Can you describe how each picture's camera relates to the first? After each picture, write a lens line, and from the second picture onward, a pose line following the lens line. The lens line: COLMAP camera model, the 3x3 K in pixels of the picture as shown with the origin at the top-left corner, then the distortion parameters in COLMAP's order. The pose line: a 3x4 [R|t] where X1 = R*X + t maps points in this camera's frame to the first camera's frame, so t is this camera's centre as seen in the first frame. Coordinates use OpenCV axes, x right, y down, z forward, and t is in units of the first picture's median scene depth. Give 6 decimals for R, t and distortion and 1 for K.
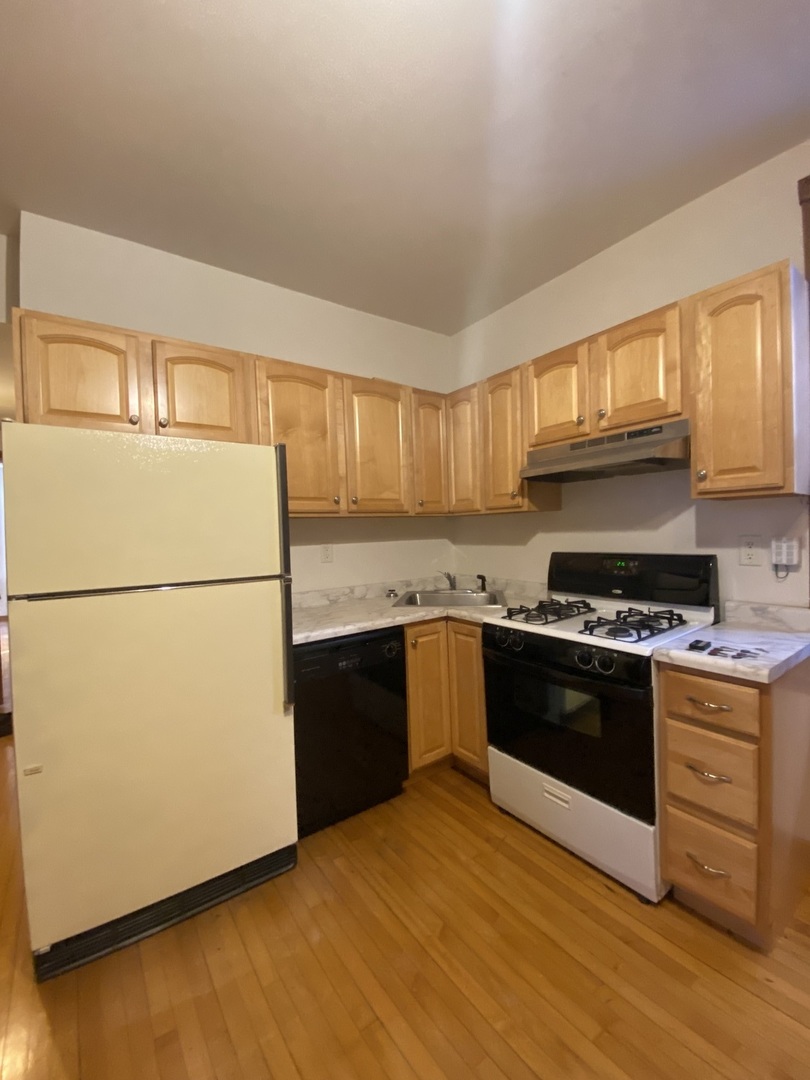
lens RADIAL K [[432.1, 0, 394.3], [0, 432.1, 534.4], [0, 0, 1]] dist [-0.000384, -0.017919]
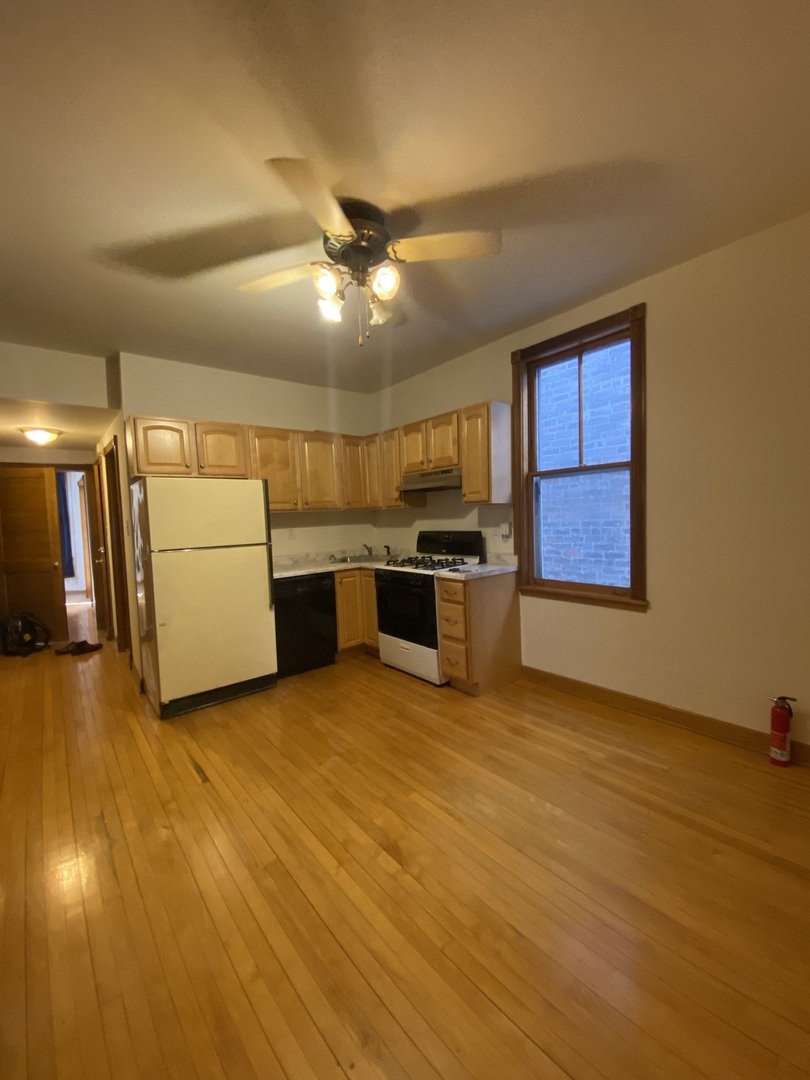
lens RADIAL K [[433.9, 0, 405.0], [0, 433.9, 540.0], [0, 0, 1]] dist [-0.000109, -0.000048]
pose [[0.996666, -0.012324, 0.080654, 0.190759], [0.008386, 0.998765, 0.048980, -0.012334], [-0.081158, -0.048140, 0.995538, -0.930279]]
